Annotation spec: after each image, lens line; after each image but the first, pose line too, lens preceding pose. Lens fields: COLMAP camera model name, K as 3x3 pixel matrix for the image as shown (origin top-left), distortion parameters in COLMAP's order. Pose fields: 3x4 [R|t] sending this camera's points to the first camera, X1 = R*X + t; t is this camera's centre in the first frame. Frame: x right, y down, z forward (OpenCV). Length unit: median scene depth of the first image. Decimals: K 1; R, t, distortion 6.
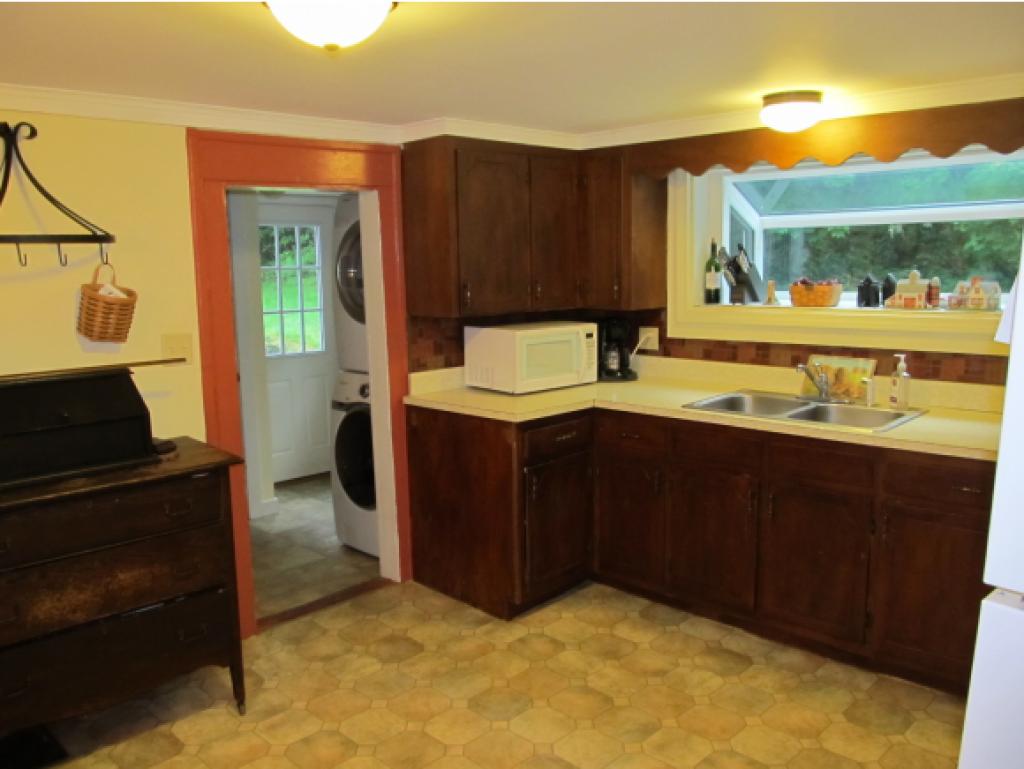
lens RADIAL K [[850.1, 0, 512.0], [0, 850.1, 384.5], [0, 0, 1]] dist [-0.061996, 0.021911]
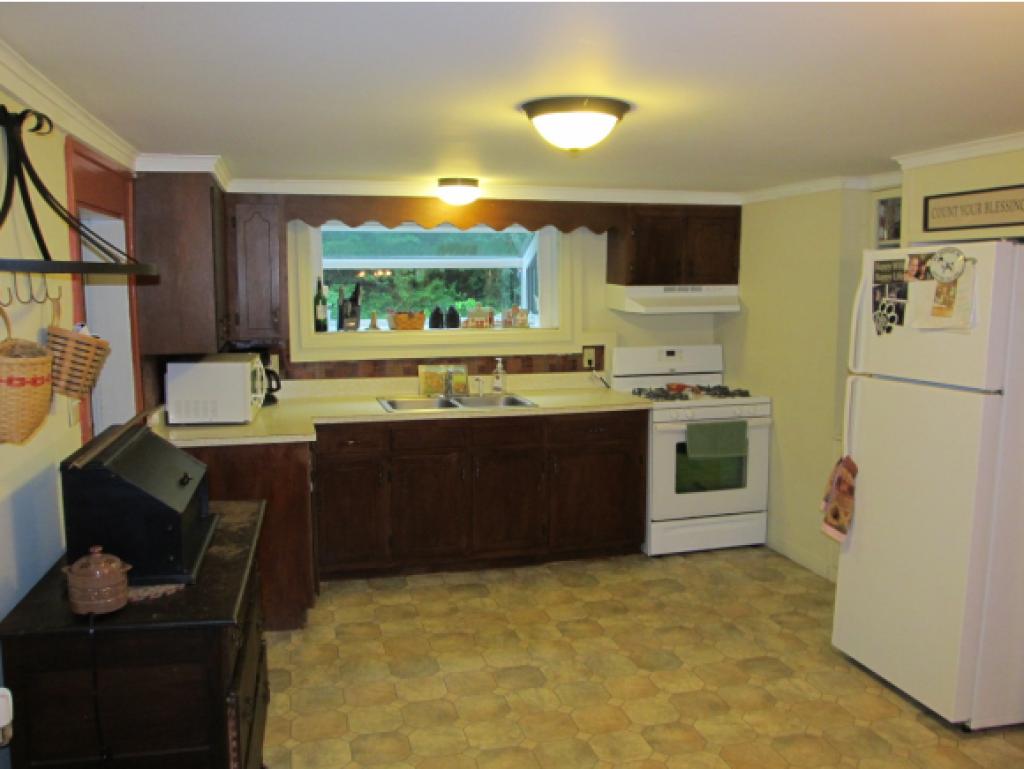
lens RADIAL K [[850.1, 0, 512.0], [0, 850.1, 384.5], [0, 0, 1]] dist [-0.061996, 0.021911]
pose [[0.500046, -0.085533, 0.861765, -0.824423], [0.117771, 0.992582, 0.030179, -0.032117], [-0.857953, 0.086400, 0.506410, 0.213410]]
